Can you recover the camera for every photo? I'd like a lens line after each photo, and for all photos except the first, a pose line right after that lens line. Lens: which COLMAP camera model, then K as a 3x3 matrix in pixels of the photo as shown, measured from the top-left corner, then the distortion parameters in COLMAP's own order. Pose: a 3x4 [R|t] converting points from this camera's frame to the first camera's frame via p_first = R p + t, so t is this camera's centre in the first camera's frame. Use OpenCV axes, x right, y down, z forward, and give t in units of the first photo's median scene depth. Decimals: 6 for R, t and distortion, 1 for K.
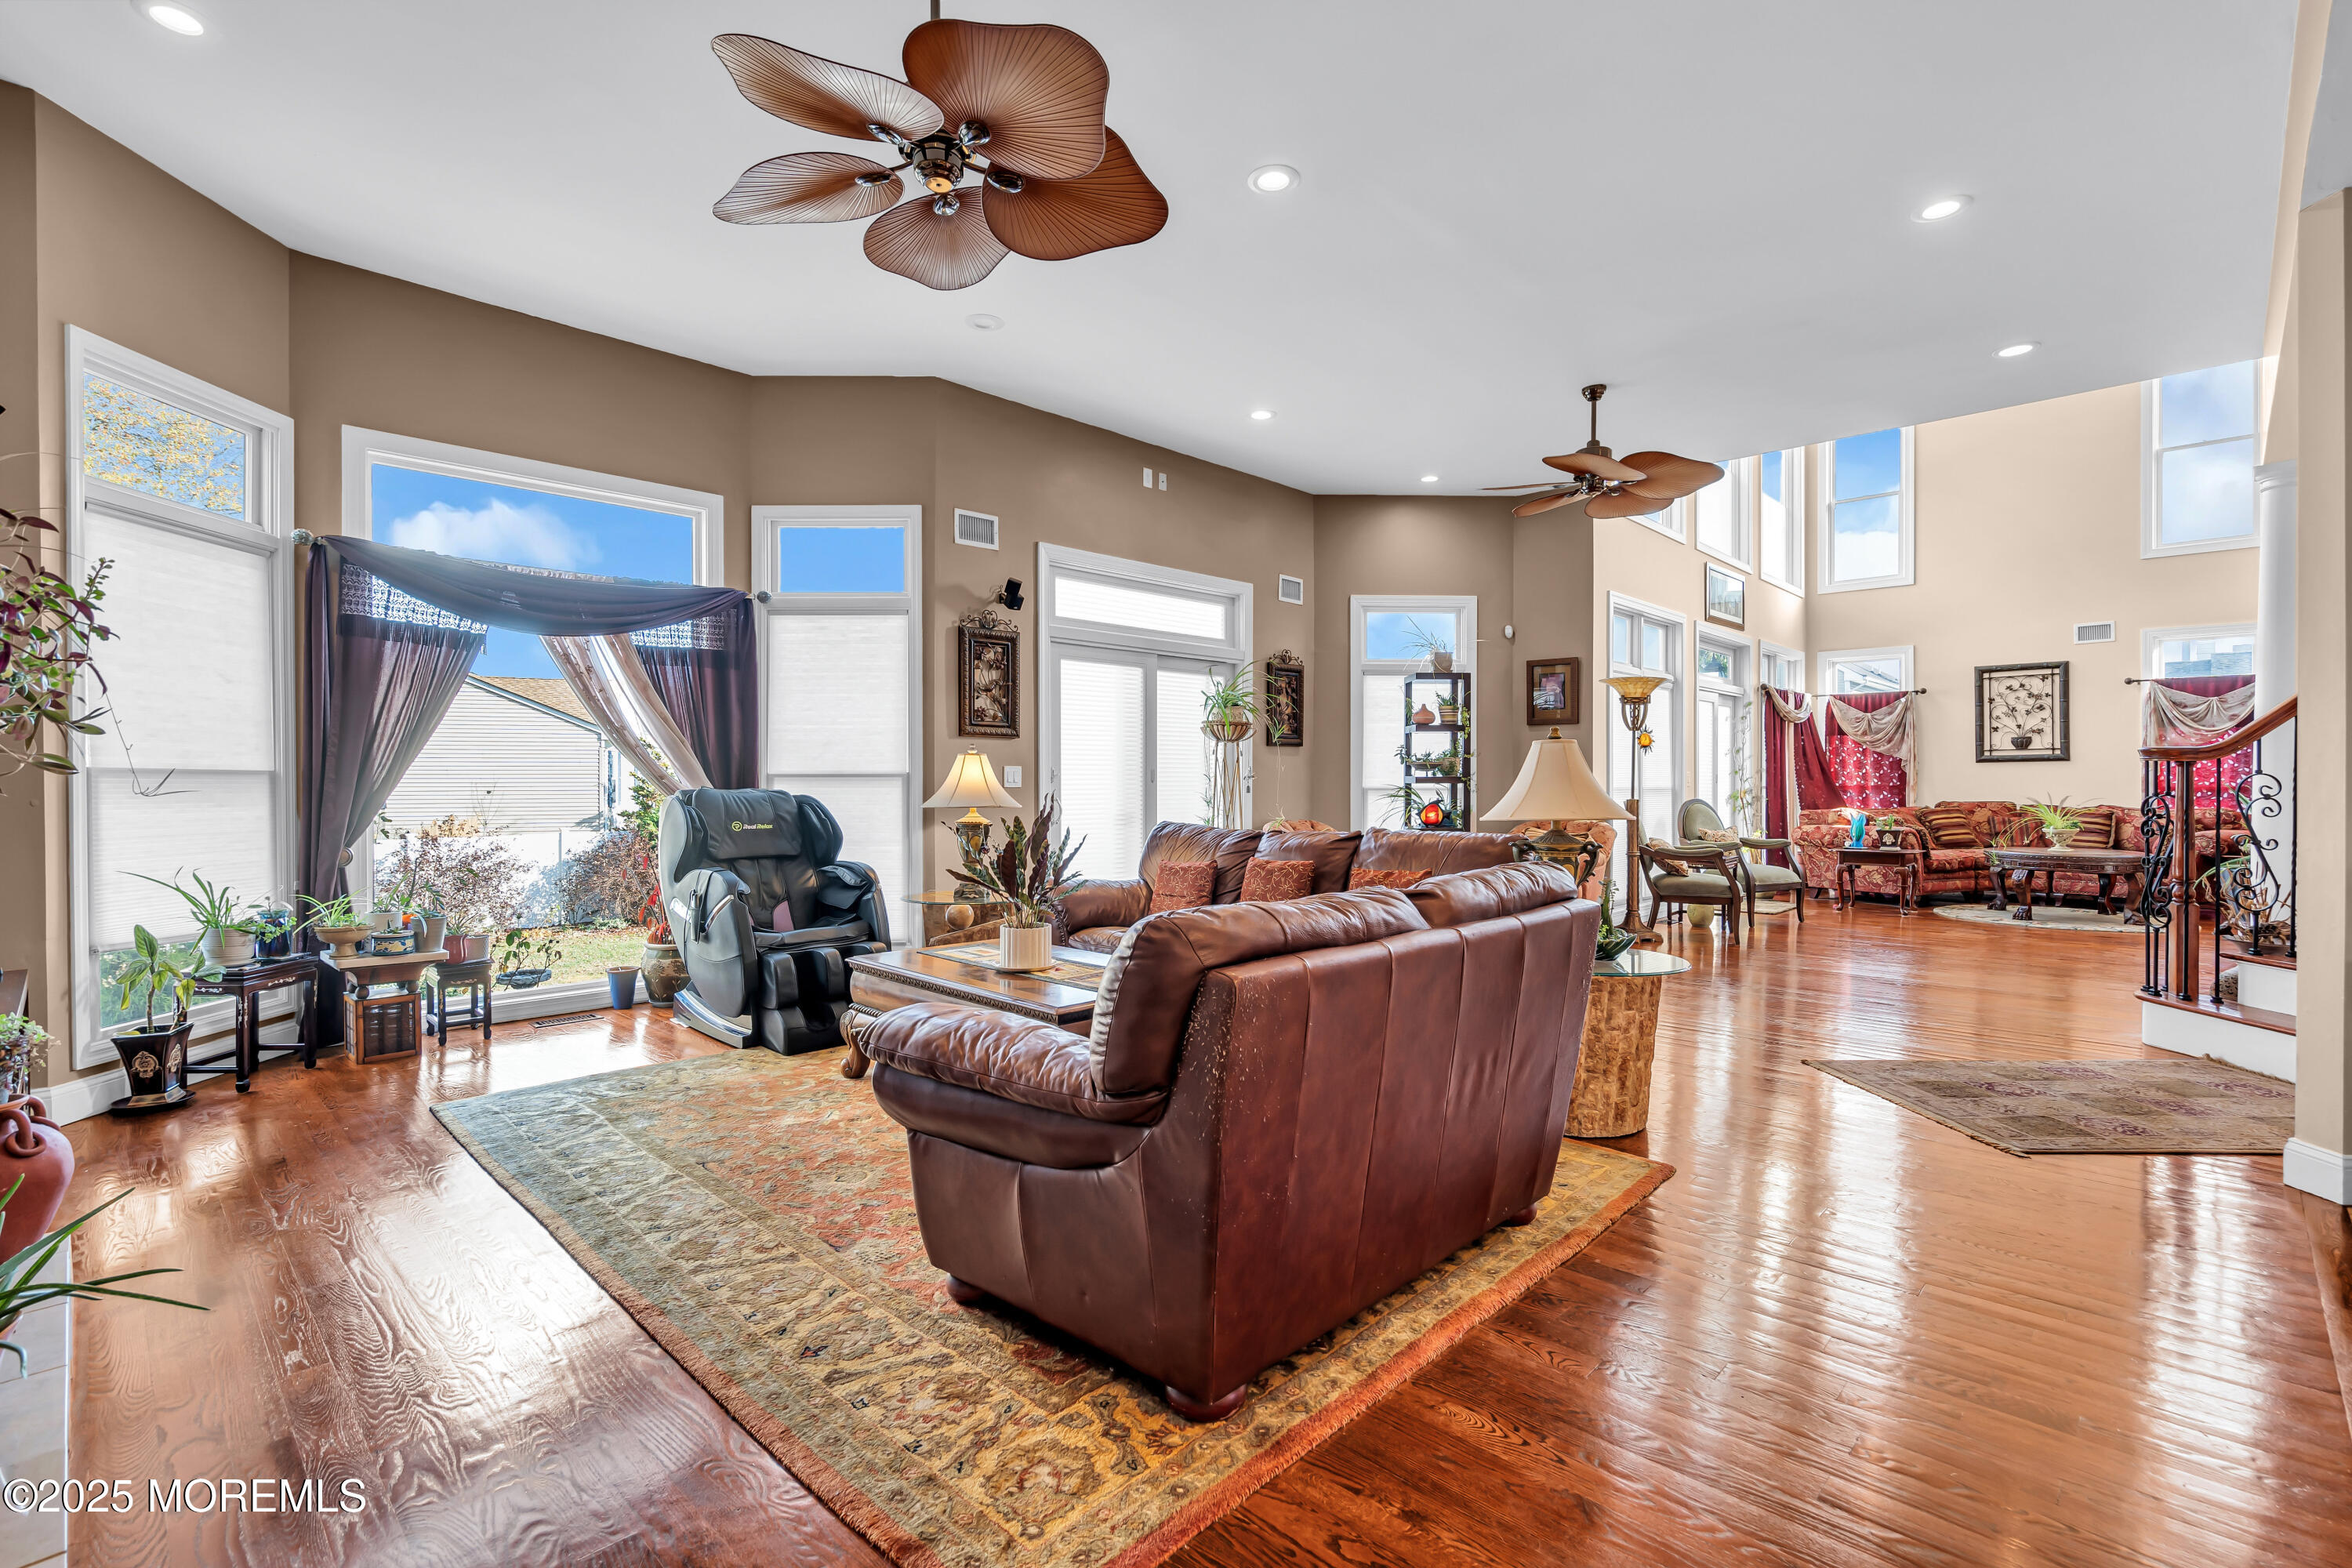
lens RADIAL K [[1070.2, 0, 1173.6], [0, 1070.2, 781.1], [0, 0, 1]] dist [-0.009910, 0.005747]
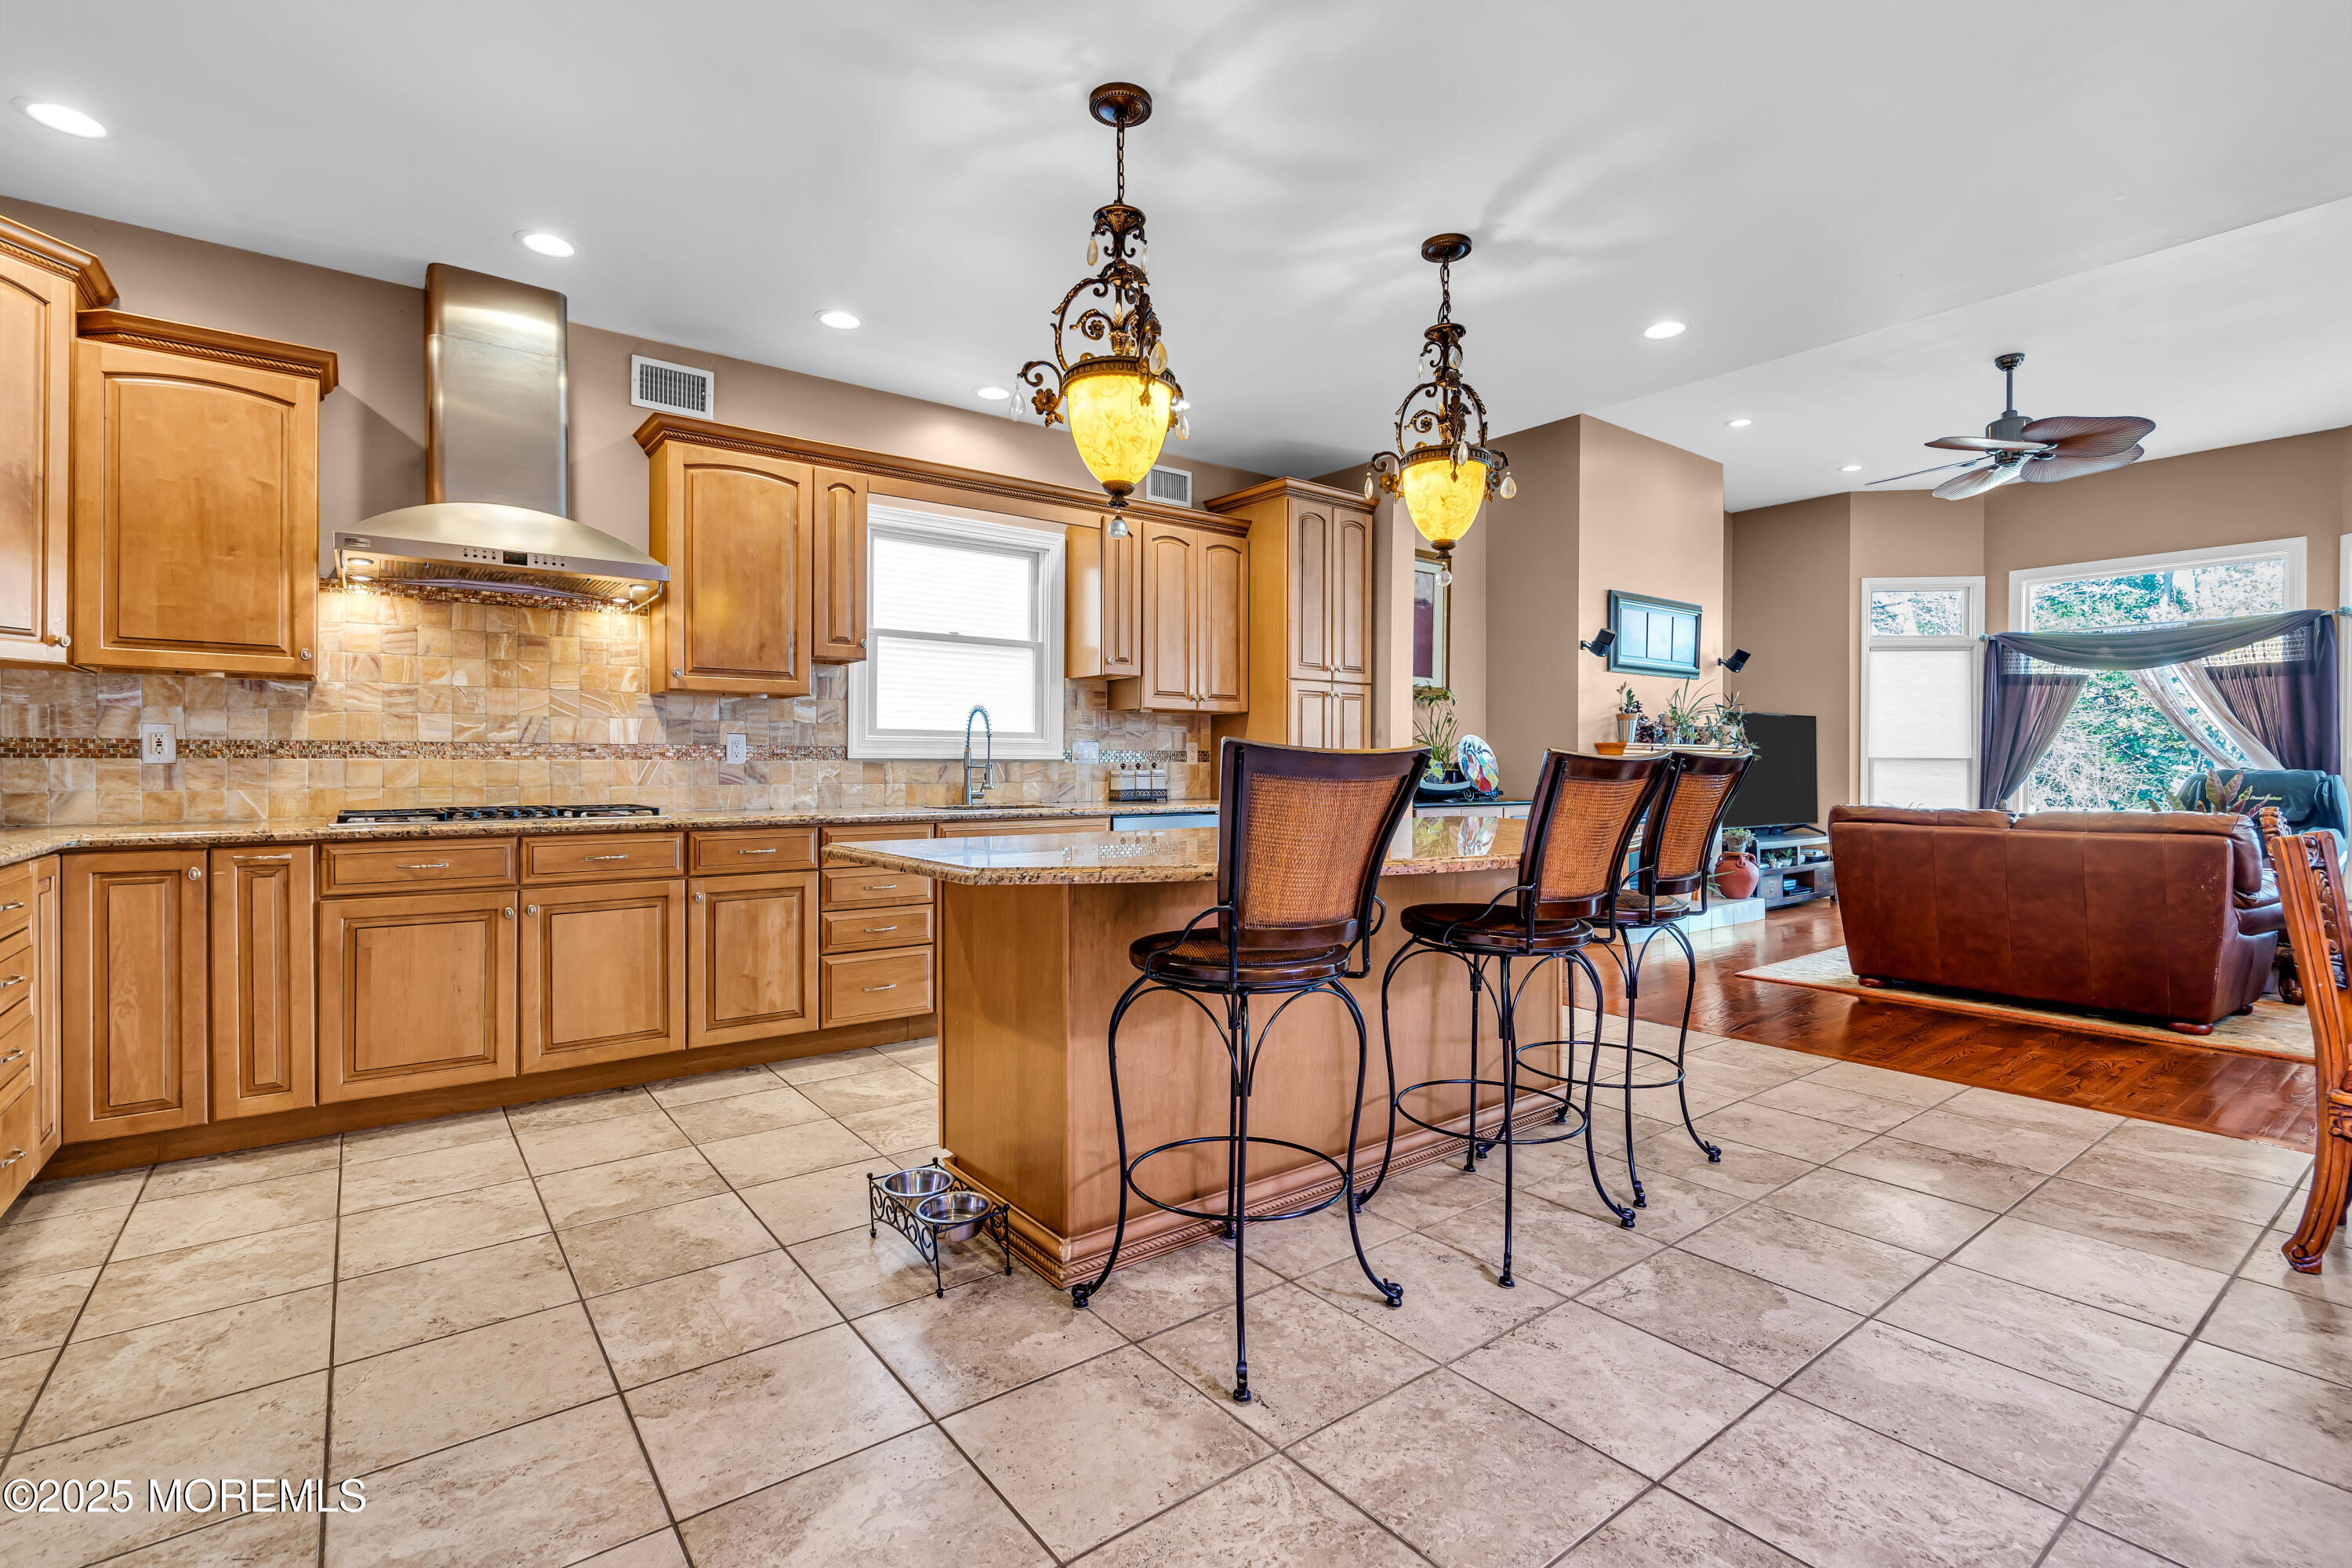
lens RADIAL K [[1070.2, 0, 1174.4], [0, 1070.2, 769.3], [0, 0, 1]] dist [-0.009910, 0.005747]
pose [[-0.150381, 0.004173, -0.988619, 0.725988], [-0.003751, 0.999981, 0.004792, 0.004162], [0.988621, 0.004429, -0.150363, -0.090958]]
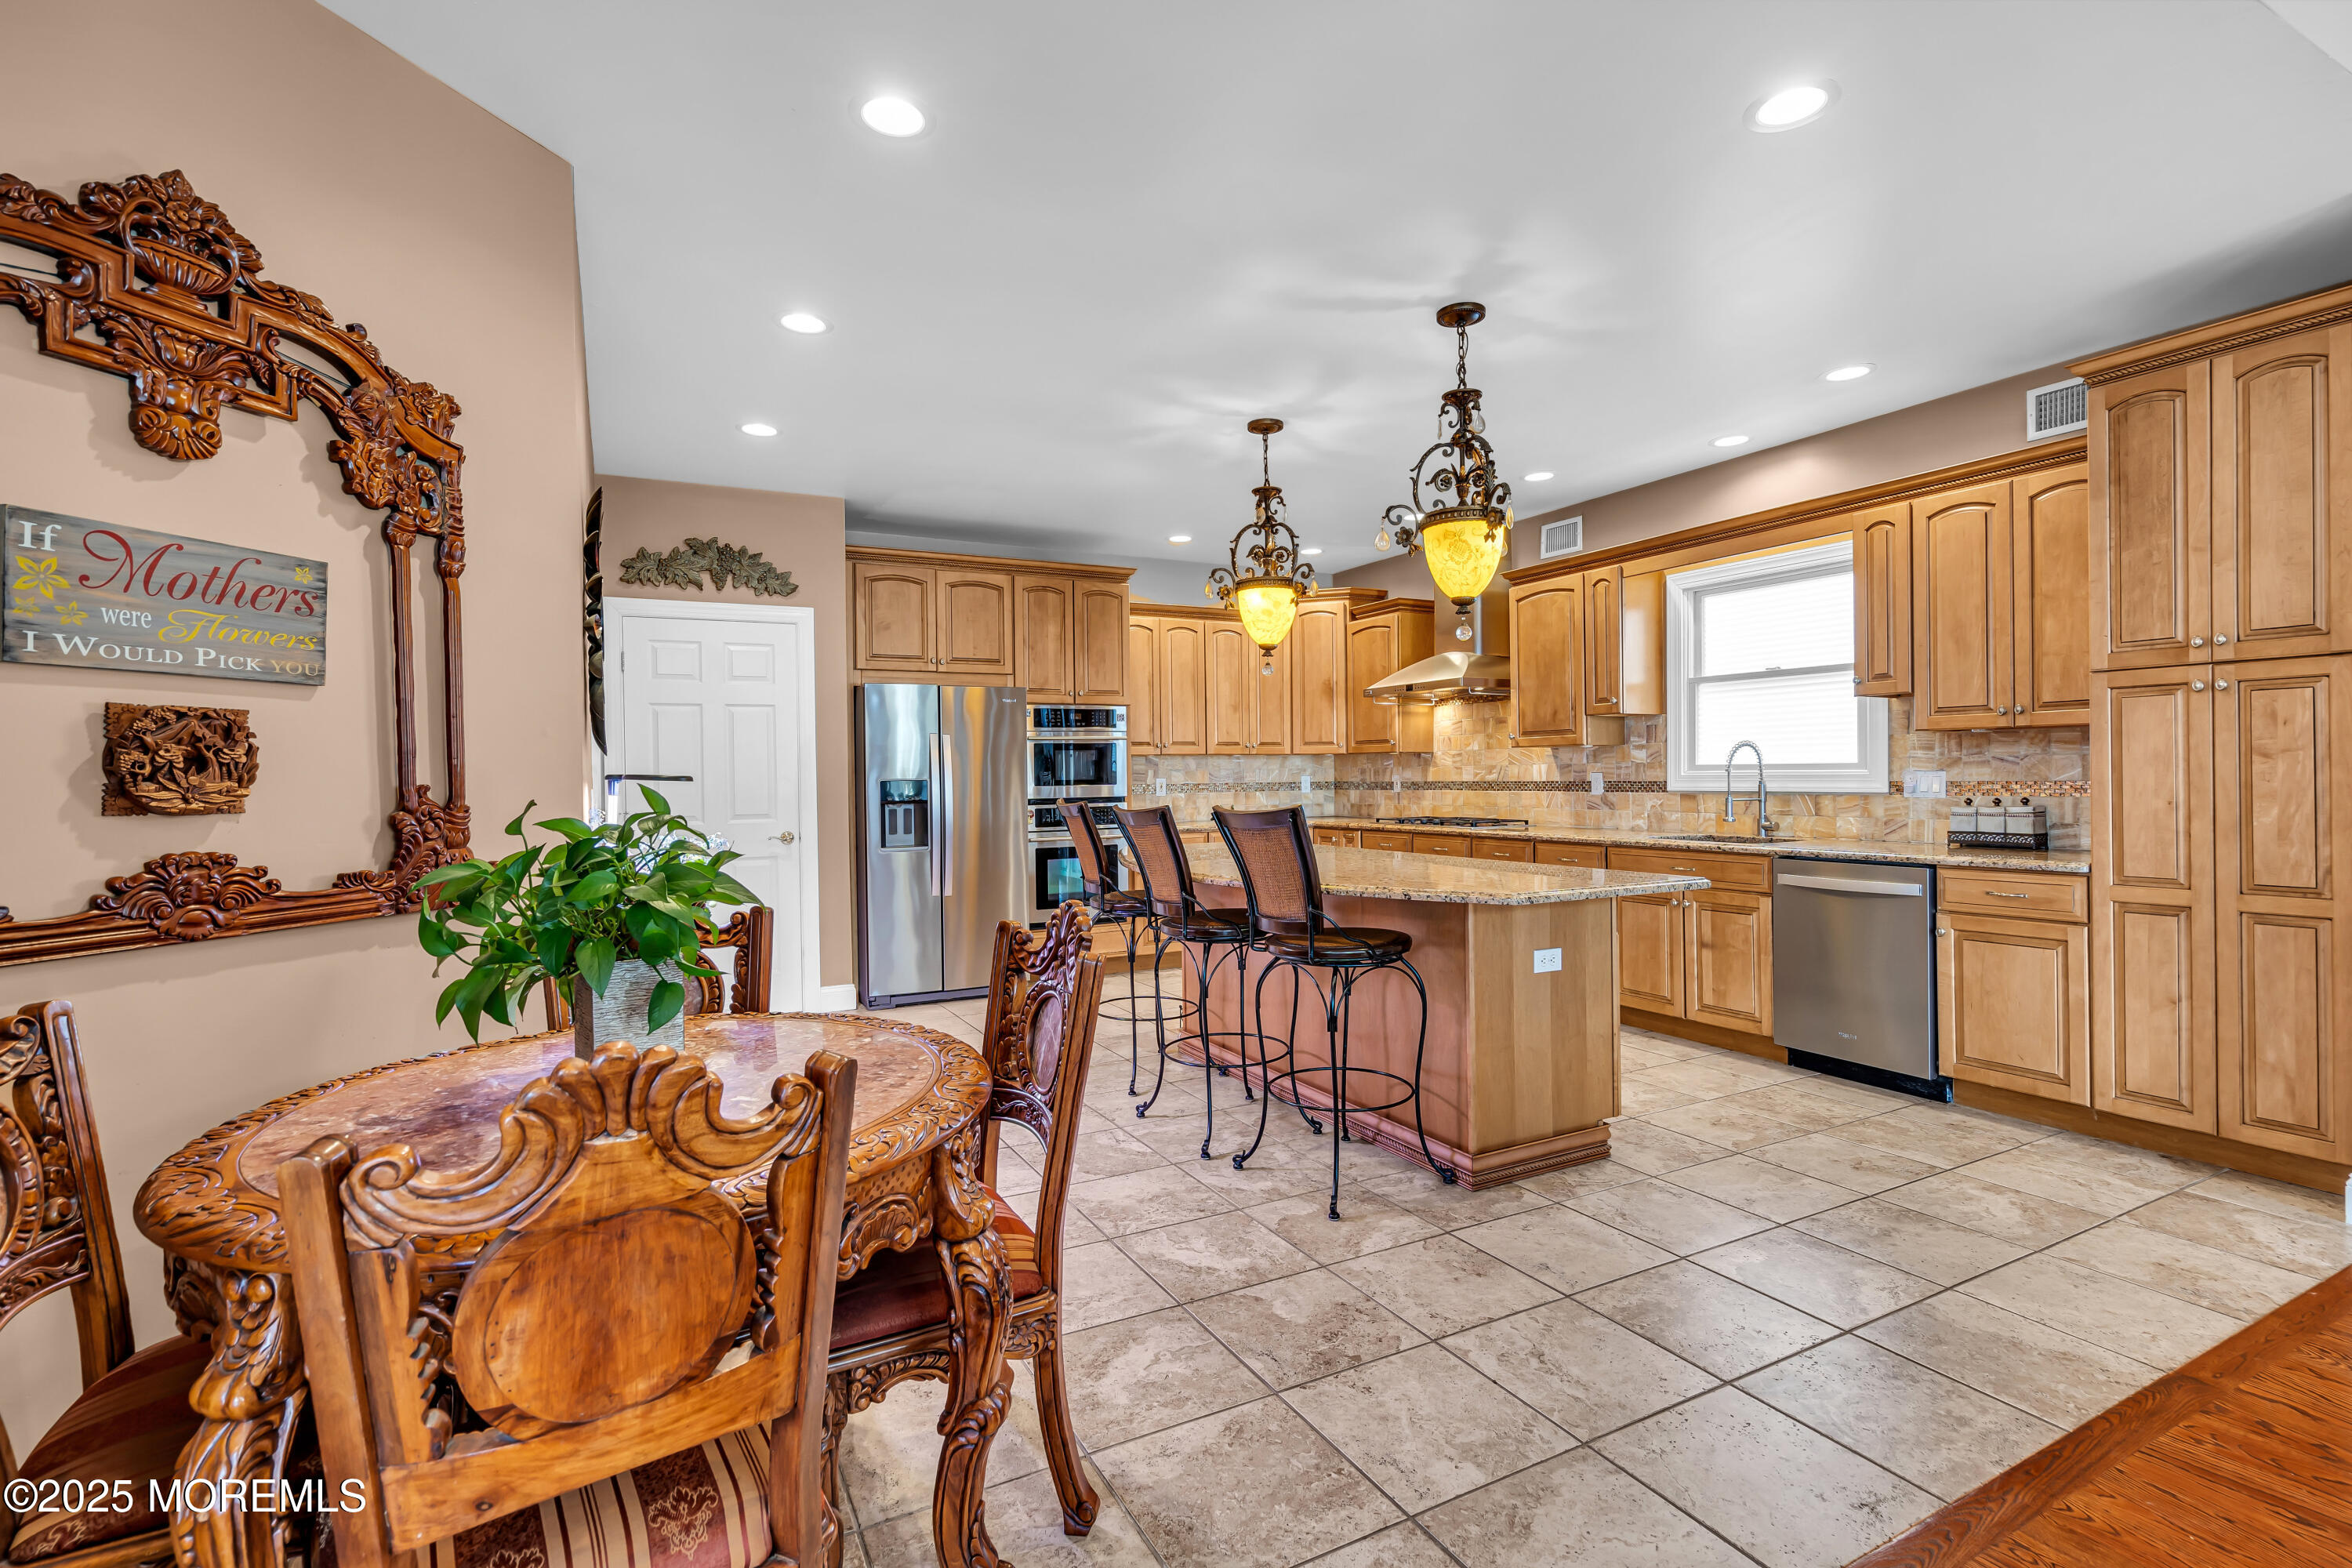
lens RADIAL K [[1070.2, 0, 1169.0], [0, 1070.2, 780.1], [0, 0, 1]] dist [-0.009910, 0.005747]
pose [[-0.948379, 0.009824, 0.316987, 0.266653], [0.012025, 0.999915, 0.004989, -0.012635], [-0.316911, 0.008543, -0.948417, 0.407675]]
